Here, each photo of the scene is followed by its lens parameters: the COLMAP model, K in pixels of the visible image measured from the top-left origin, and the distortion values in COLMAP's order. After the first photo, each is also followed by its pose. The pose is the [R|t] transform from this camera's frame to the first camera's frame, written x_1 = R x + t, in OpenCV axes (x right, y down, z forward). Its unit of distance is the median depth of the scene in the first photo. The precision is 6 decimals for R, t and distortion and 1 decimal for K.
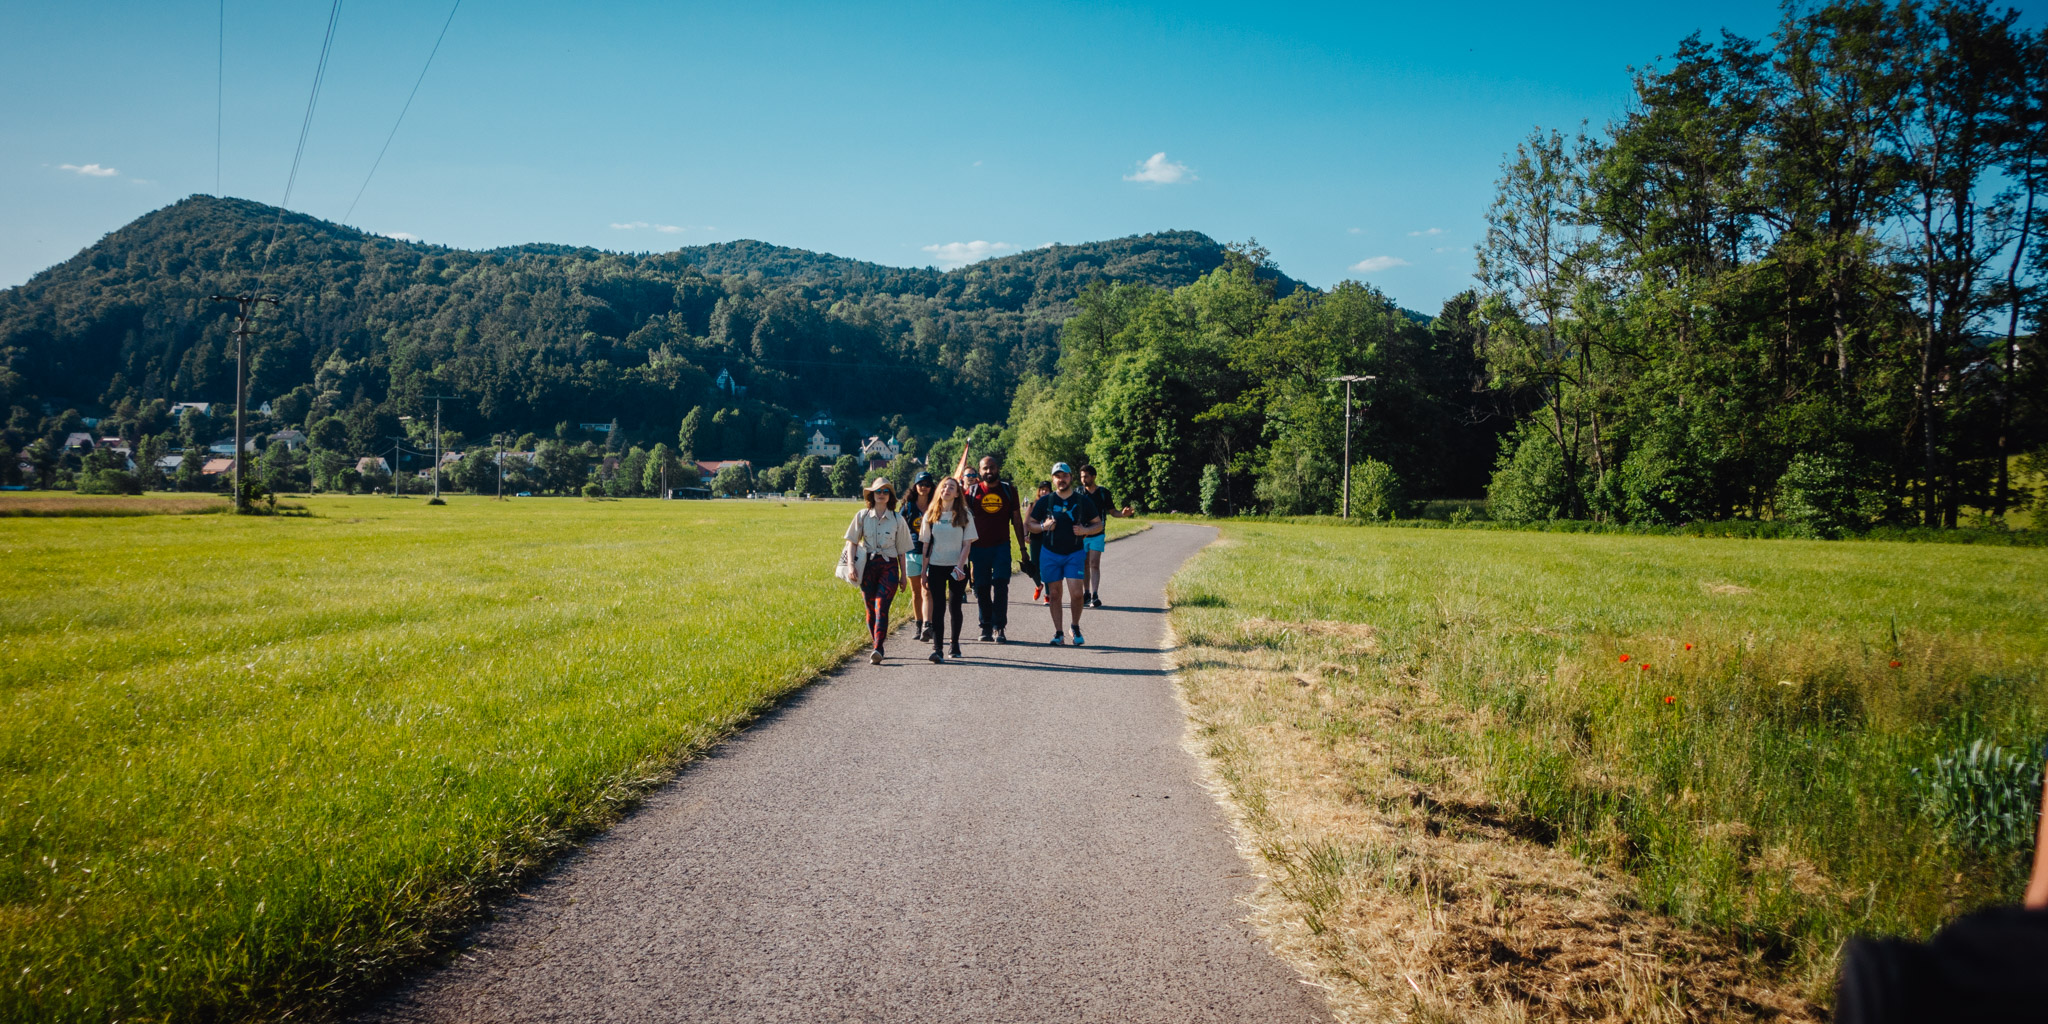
lens RADIAL K [[1882.8, 0, 1063.5], [0, 1882.8, 475.2], [0, 0, 1]] dist [-0.023651, 0.000000]
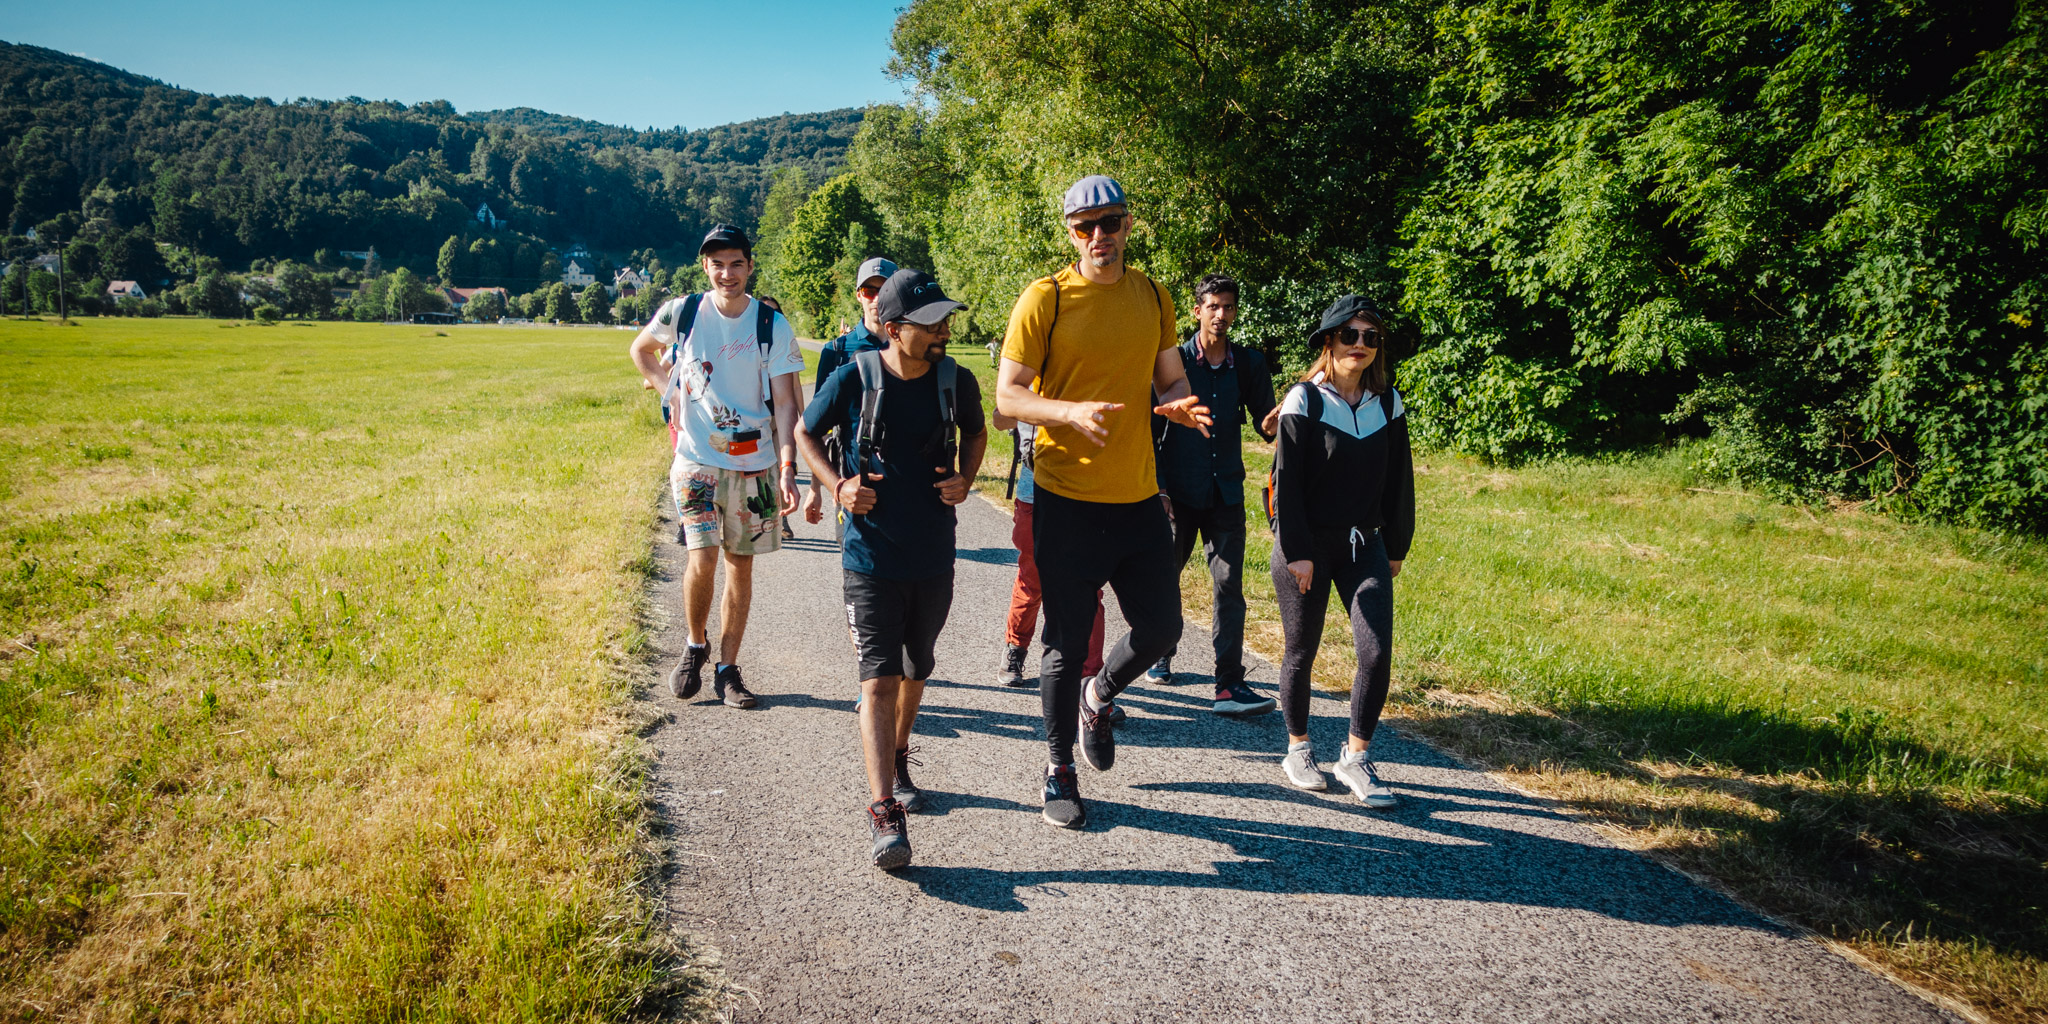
lens RADIAL K [[1325.6, 0, 1030.4], [0, 1325.6, 525.8], [0, 0, 1]] dist [-0.038821, 0.012222]
pose [[0.983605, -0.015177, 0.179697, -0.010958], [-0.013972, 0.987044, 0.159841, 0.002037], [-0.179795, -0.159732, 0.970649, 0.216373]]
